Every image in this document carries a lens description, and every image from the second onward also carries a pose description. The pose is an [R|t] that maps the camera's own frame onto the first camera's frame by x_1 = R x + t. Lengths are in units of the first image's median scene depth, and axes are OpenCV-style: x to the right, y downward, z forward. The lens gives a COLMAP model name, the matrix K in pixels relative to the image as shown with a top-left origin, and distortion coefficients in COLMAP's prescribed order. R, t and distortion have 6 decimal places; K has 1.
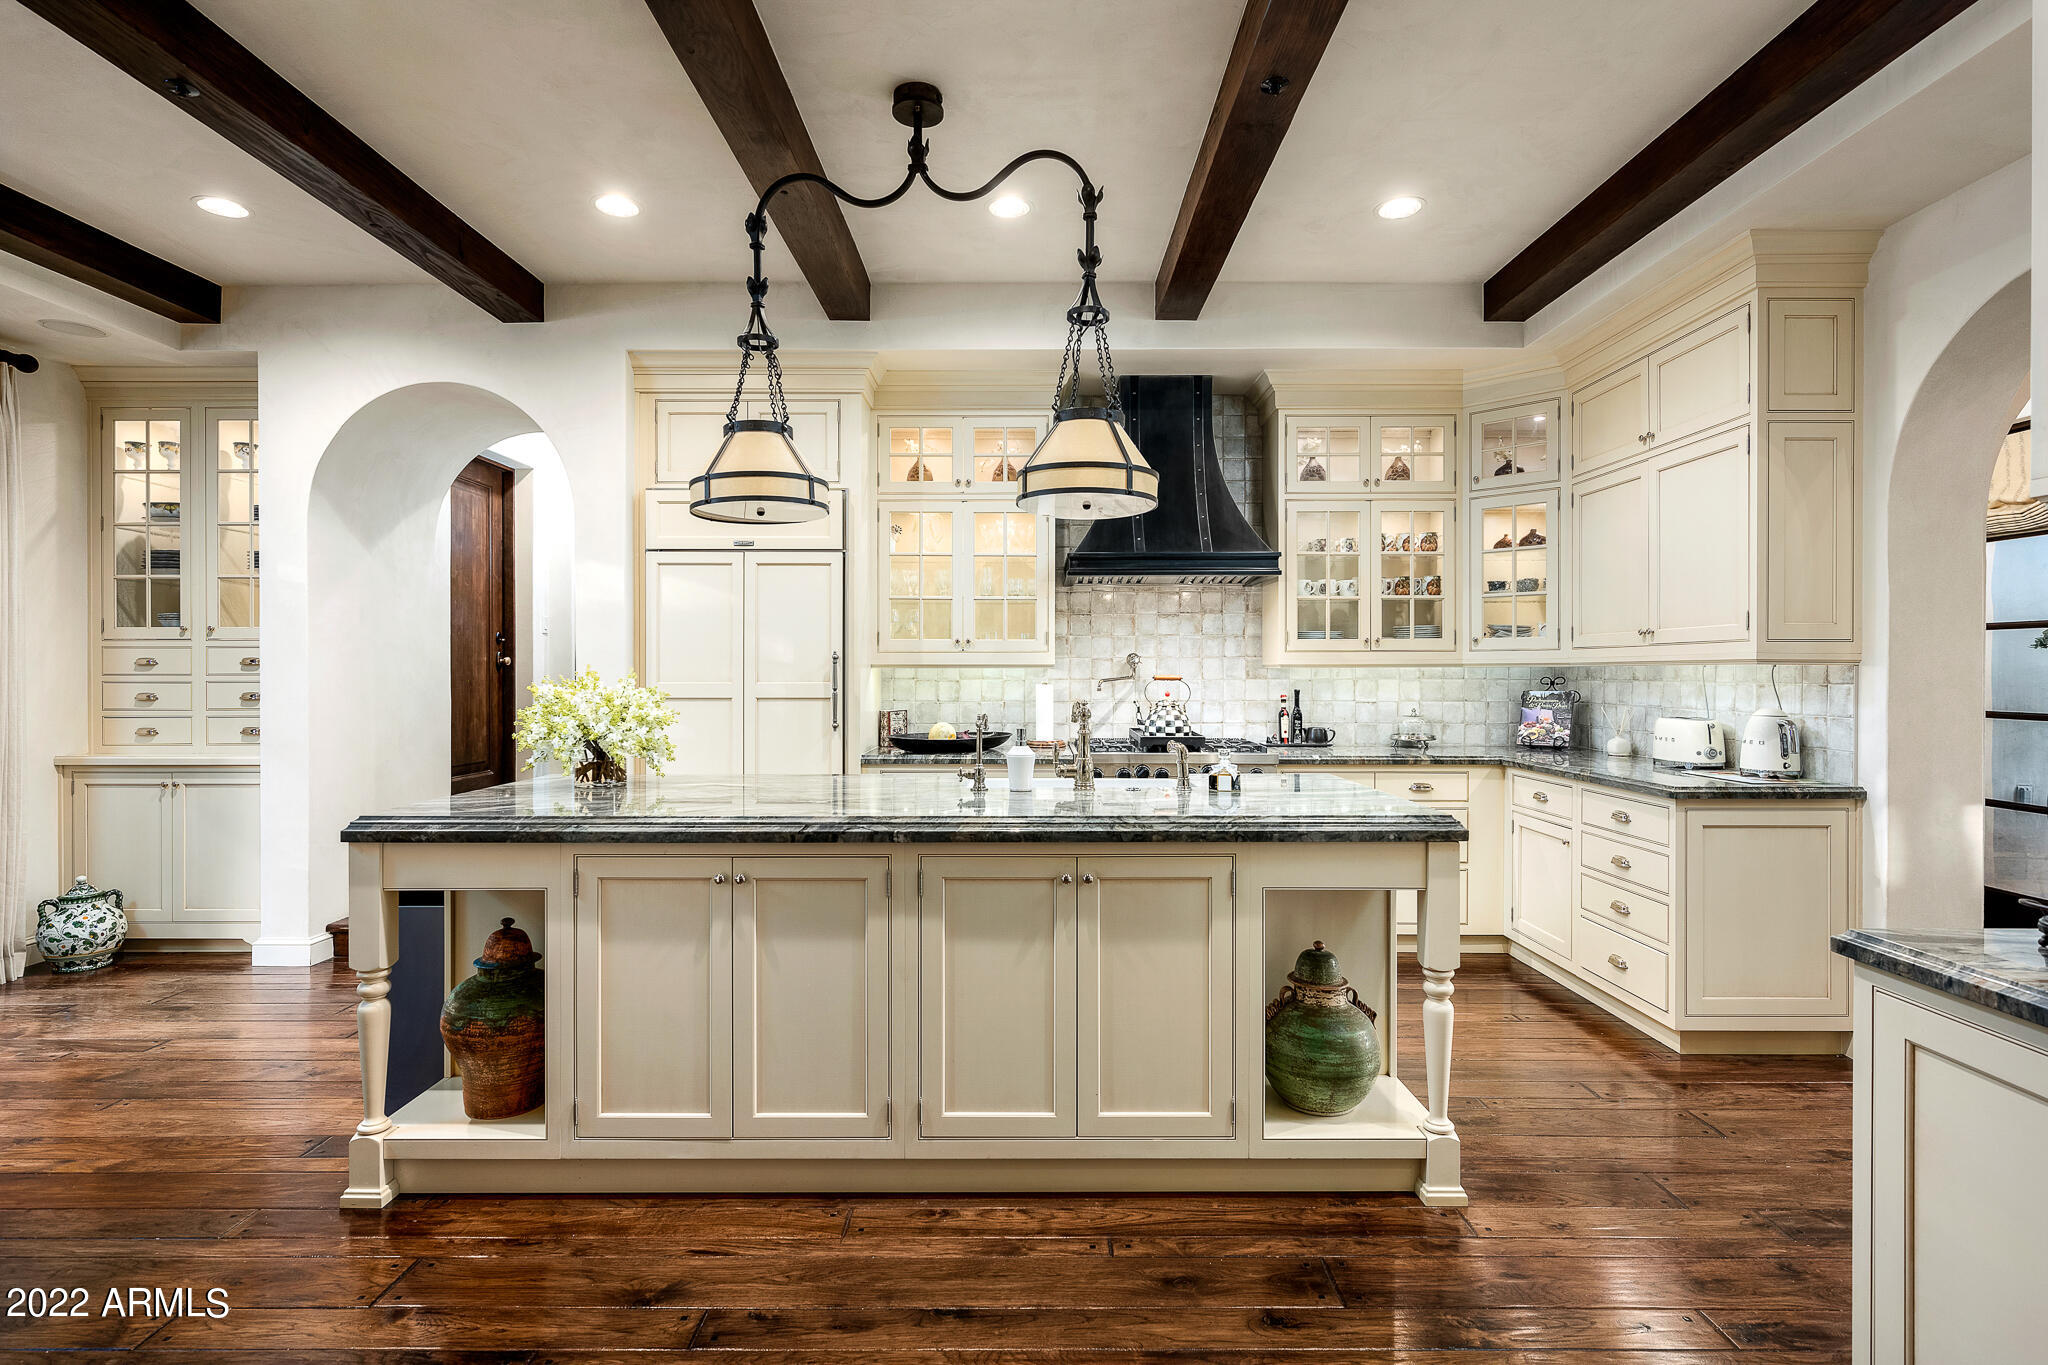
lens RADIAL K [[1015.5, 0, 1029.0], [0, 1015.5, 677.5], [0, 0, 1]] dist [-0.000703, -0.000211]
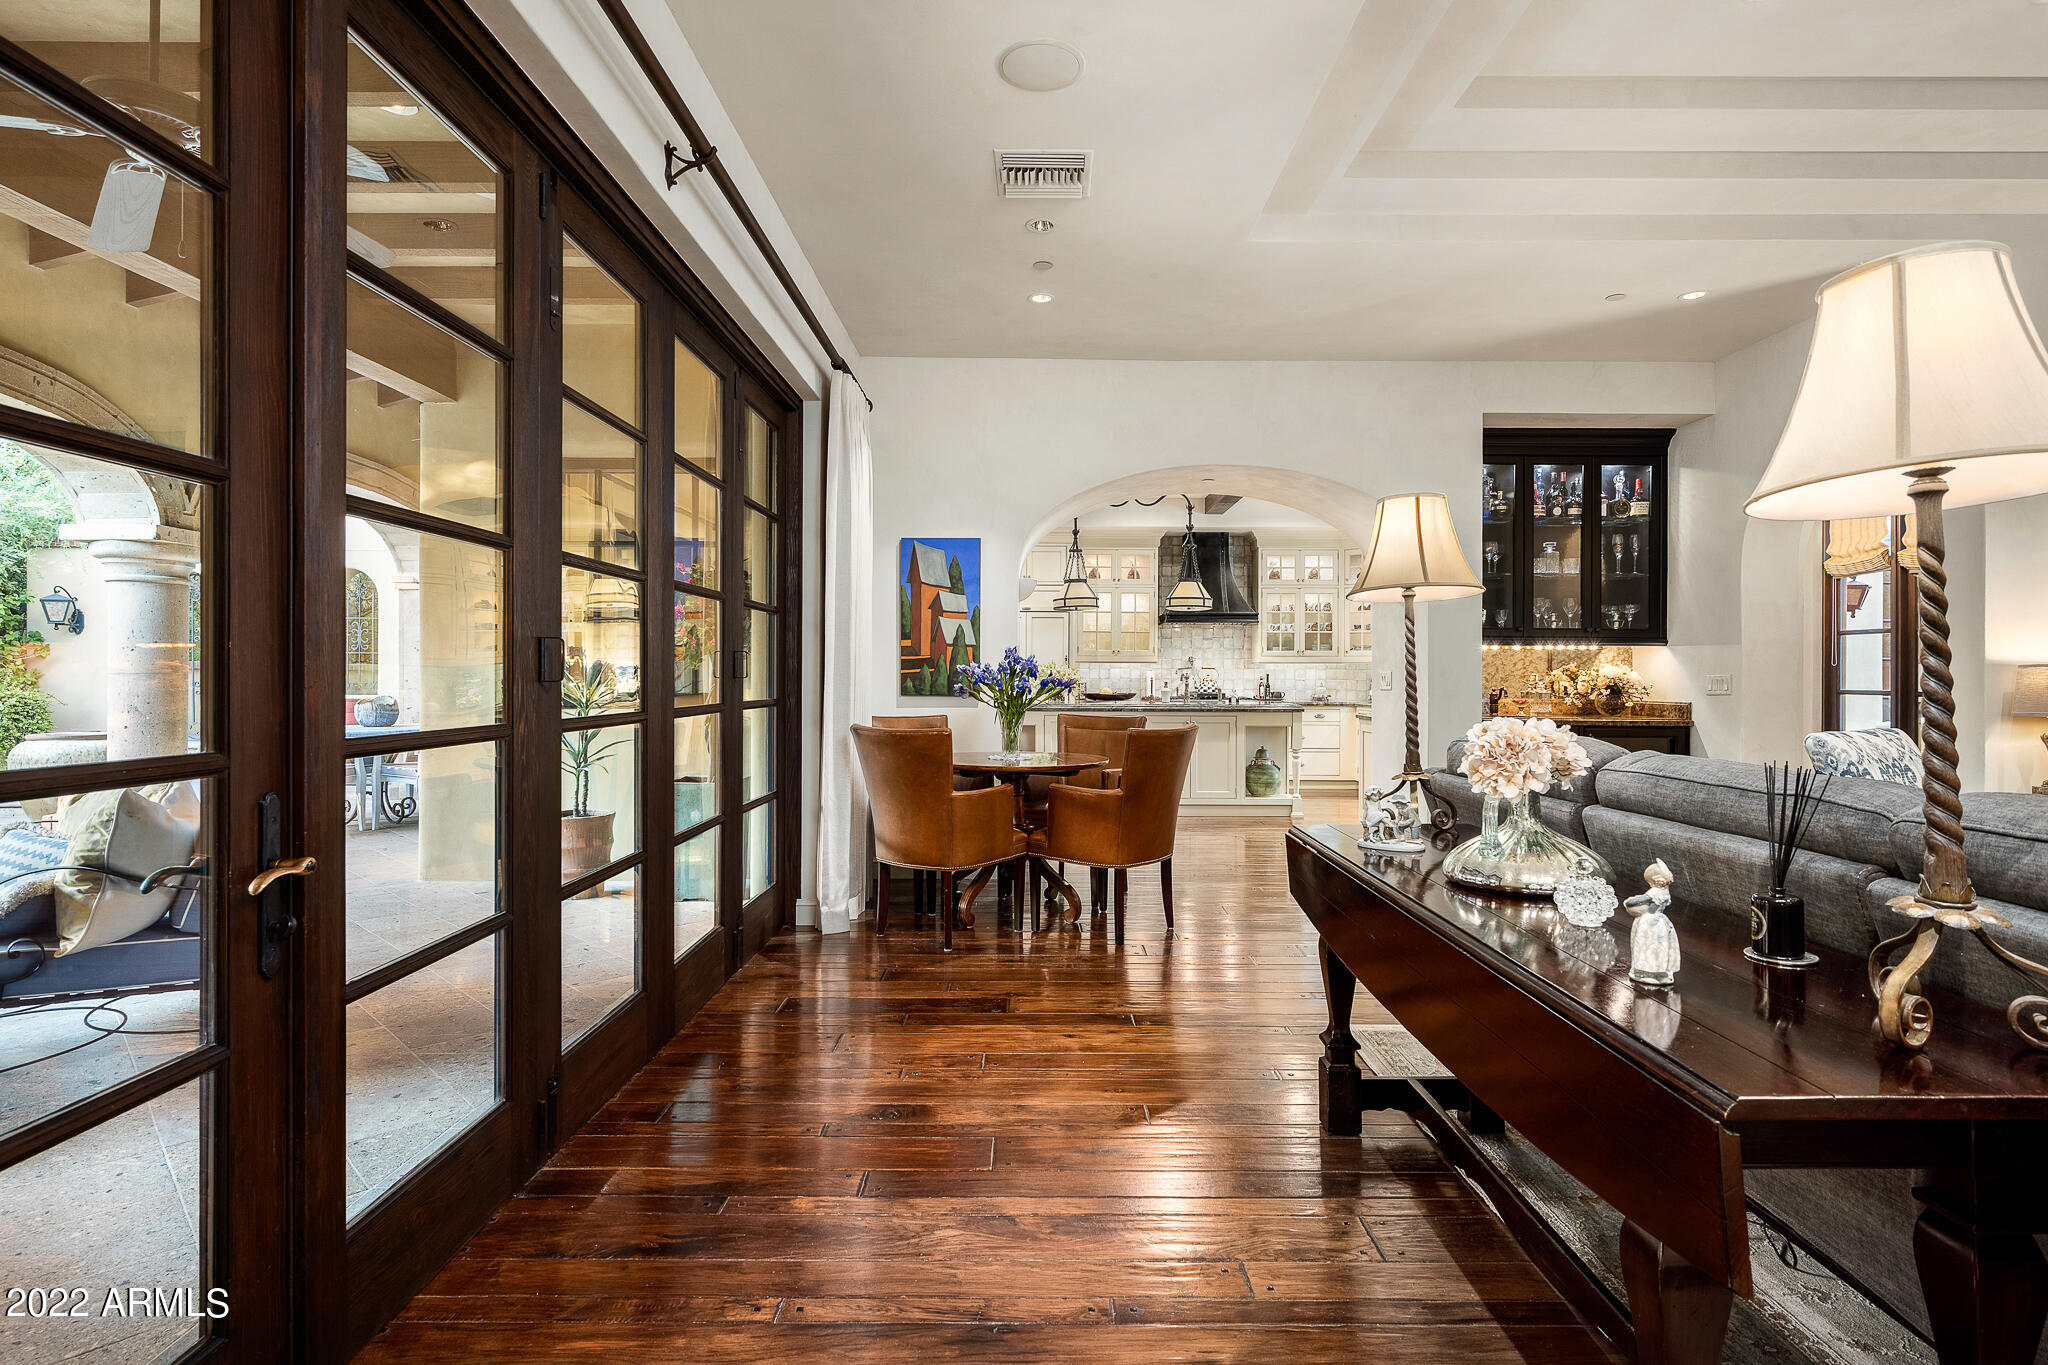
lens RADIAL K [[1015.5, 0, 1031.6], [0, 1015.5, 672.9], [0, 0, 1]] dist [-0.000703, -0.000211]
pose [[0.999956, 0.005370, -0.007717, -0.281079], [-0.005420, 0.999964, -0.006509, 0.033519], [0.007681, 0.006551, 0.999949, -1.477824]]
